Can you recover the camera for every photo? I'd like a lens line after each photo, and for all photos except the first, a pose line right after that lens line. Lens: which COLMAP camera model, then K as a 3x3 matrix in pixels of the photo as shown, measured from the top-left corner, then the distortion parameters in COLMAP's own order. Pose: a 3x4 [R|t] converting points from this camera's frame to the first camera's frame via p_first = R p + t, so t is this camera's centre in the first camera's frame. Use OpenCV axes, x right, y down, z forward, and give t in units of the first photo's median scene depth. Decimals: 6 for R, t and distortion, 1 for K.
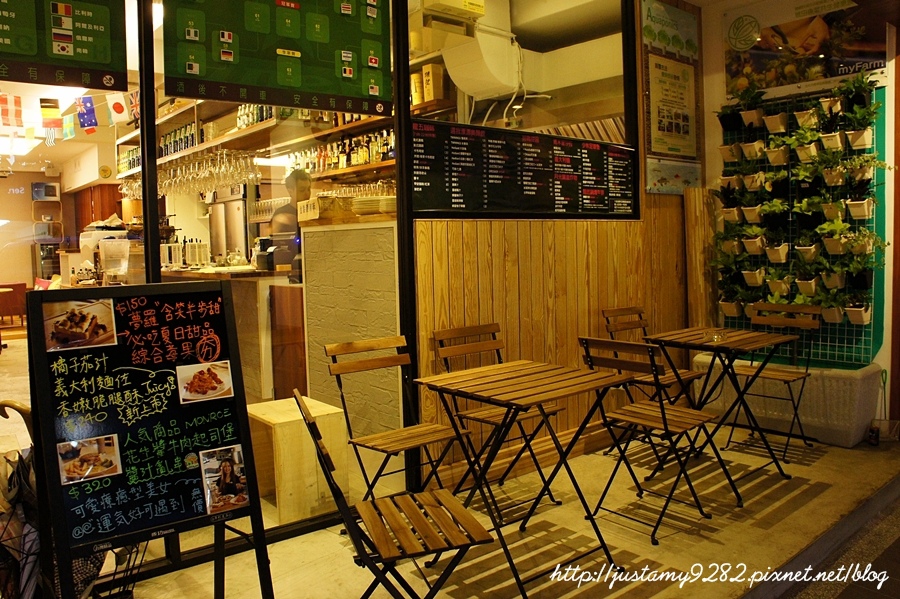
lens RADIAL K [[695.6, 0, 450.0], [0, 695.6, 299.5], [0, 0, 1]] dist [-0.167530, 0.122535]
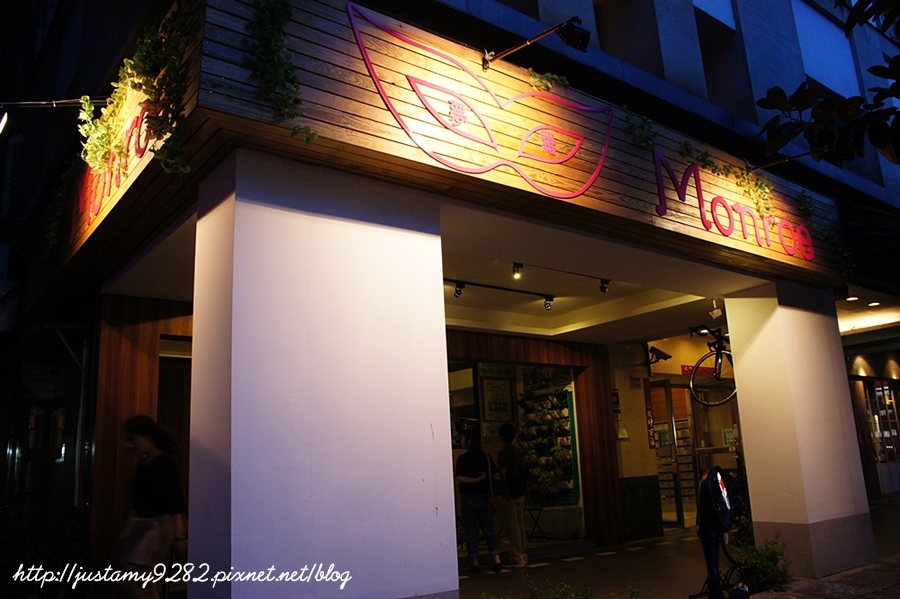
lens RADIAL K [[729.1, 0, 450.0], [0, 729.1, 299.5], [0, 0, 1]] dist [-0.003619, -0.000734]
pose [[0.999420, -0.027760, -0.019731, 0.315693], [0.020103, 0.948473, -0.316218, 0.269628], [0.027492, 0.315638, 0.948481, -2.209456]]
